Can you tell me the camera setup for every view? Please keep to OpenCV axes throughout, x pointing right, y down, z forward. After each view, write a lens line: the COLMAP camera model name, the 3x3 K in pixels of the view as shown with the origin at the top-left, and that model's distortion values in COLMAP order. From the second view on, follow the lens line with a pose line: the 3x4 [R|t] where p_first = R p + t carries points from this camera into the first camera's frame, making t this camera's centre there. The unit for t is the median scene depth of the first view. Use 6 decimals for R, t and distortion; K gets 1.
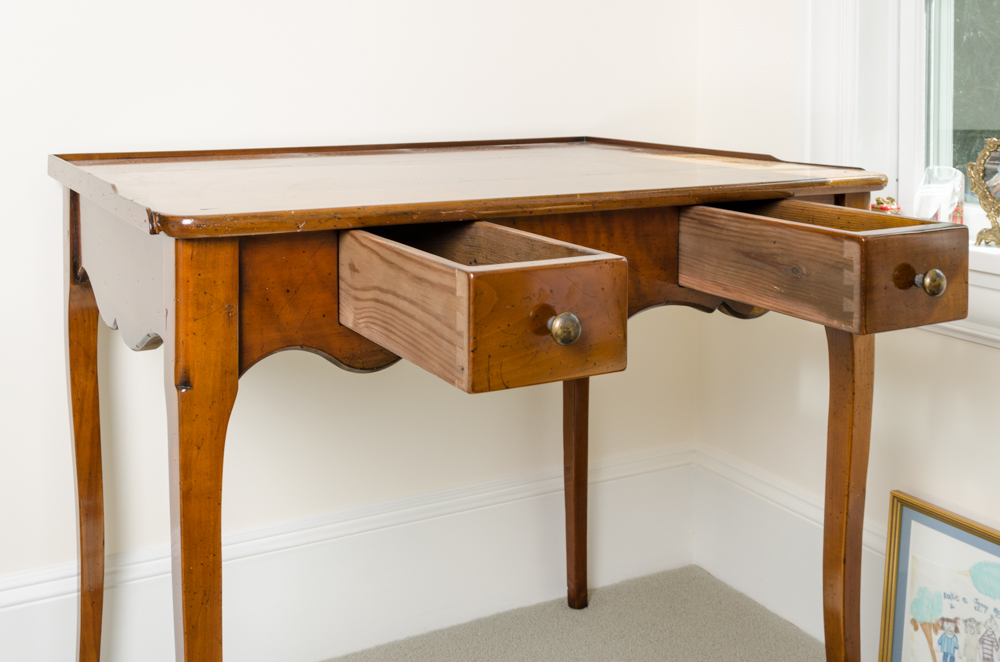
lens RADIAL K [[1039.4, 0, 500.7], [0, 1039.4, 331.3], [0, 0, 1]] dist [0.086348, 0.000000]
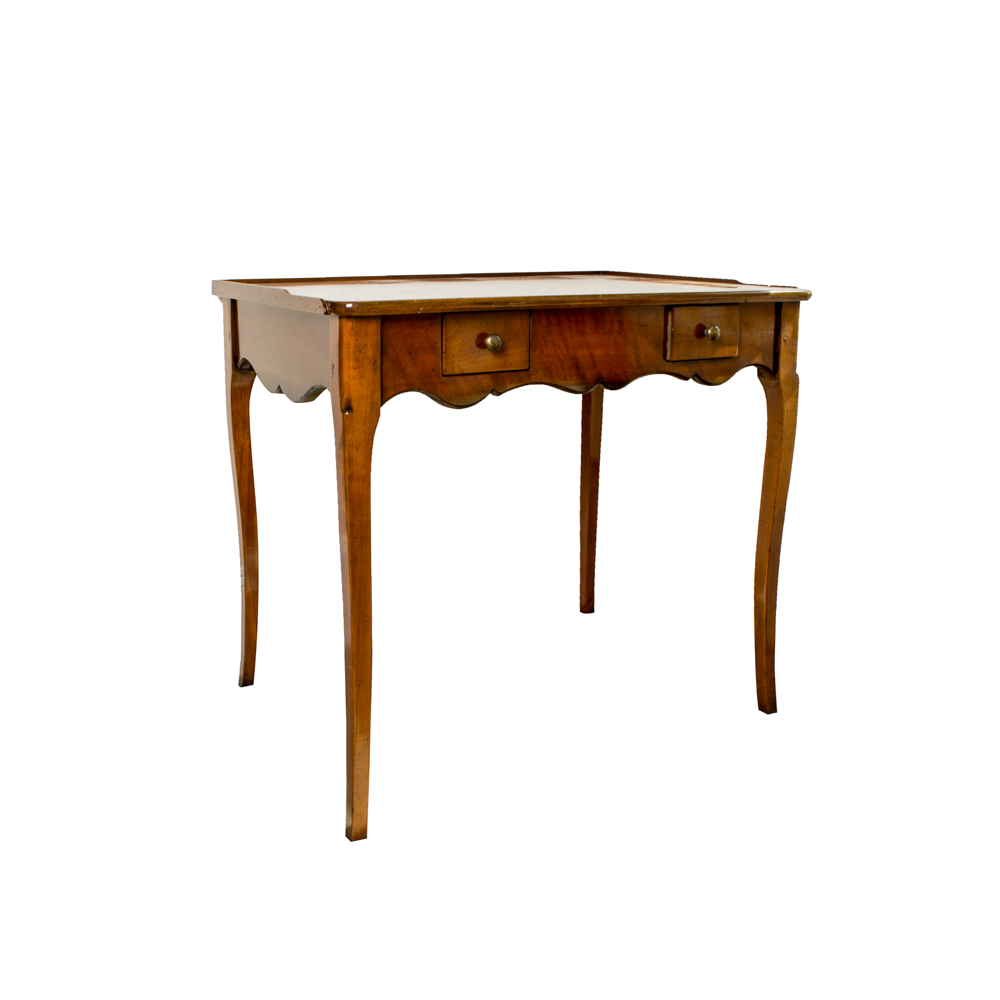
lens RADIAL K [[821.0, 0, 498.0], [0, 821.0, 499.3], [0, 0, 1]] dist [-0.006548, 0.002543]
pose [[0.999119, 0.022830, -0.035209, -0.026821], [-0.019989, 0.996672, 0.079032, 0.079400], [0.036897, -0.078258, 0.996250, -0.225873]]
